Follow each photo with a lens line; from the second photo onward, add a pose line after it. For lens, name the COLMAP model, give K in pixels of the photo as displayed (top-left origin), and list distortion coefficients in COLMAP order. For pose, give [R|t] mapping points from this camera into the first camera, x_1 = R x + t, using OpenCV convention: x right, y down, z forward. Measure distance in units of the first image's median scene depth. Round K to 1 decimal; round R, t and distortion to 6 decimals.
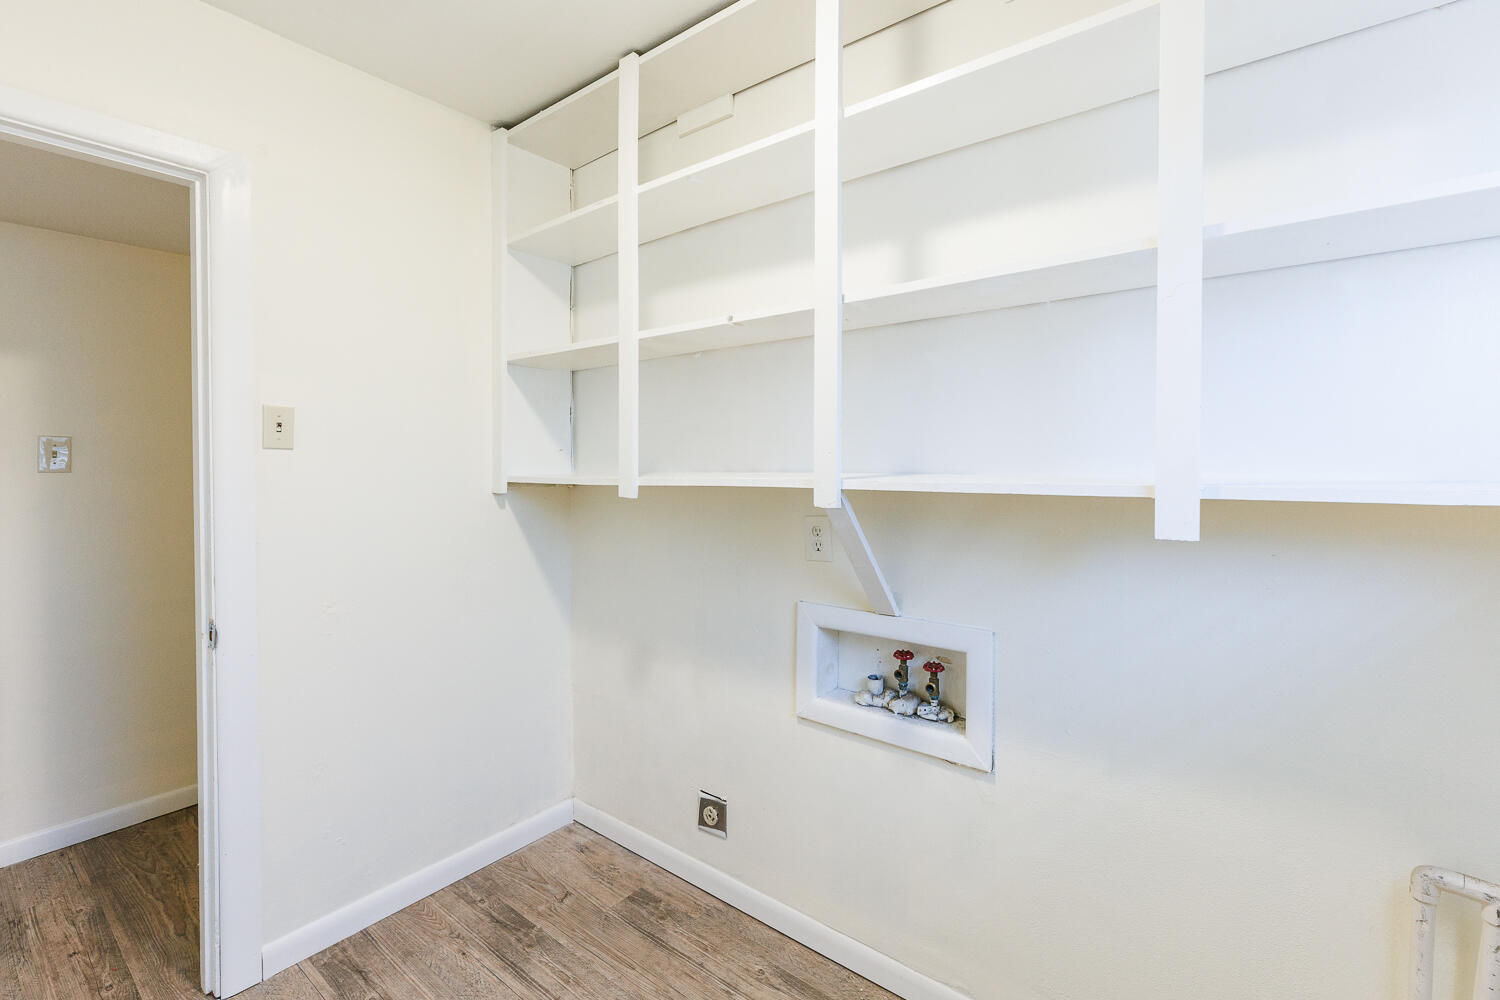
lens RADIAL K [[667.0, 0, 757.8], [0, 667.0, 467.5], [0, 0, 1]] dist [-0.000503, 0.000080]
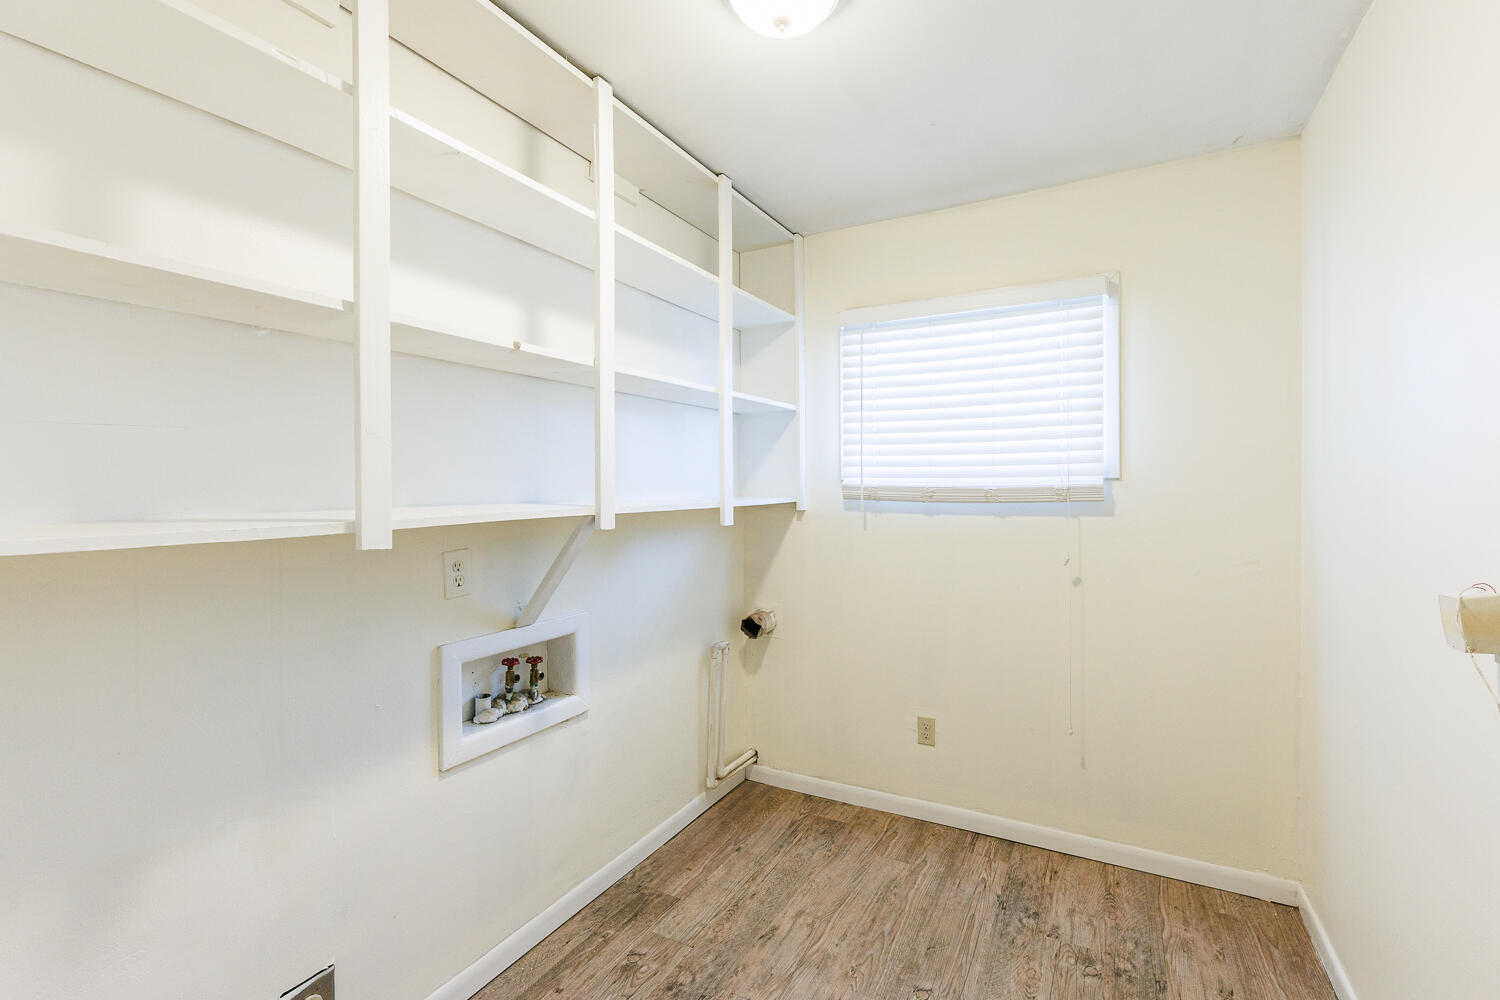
lens RADIAL K [[667.0, 0, 751.5], [0, 667.0, 494.6], [0, 0, 1]] dist [-0.000503, 0.000080]
pose [[-0.174150, -0.007213, 0.984693, -0.999230], [0.019555, 0.999751, 0.010781, -0.010666], [-0.984525, 0.021133, -0.173965, 0.802091]]
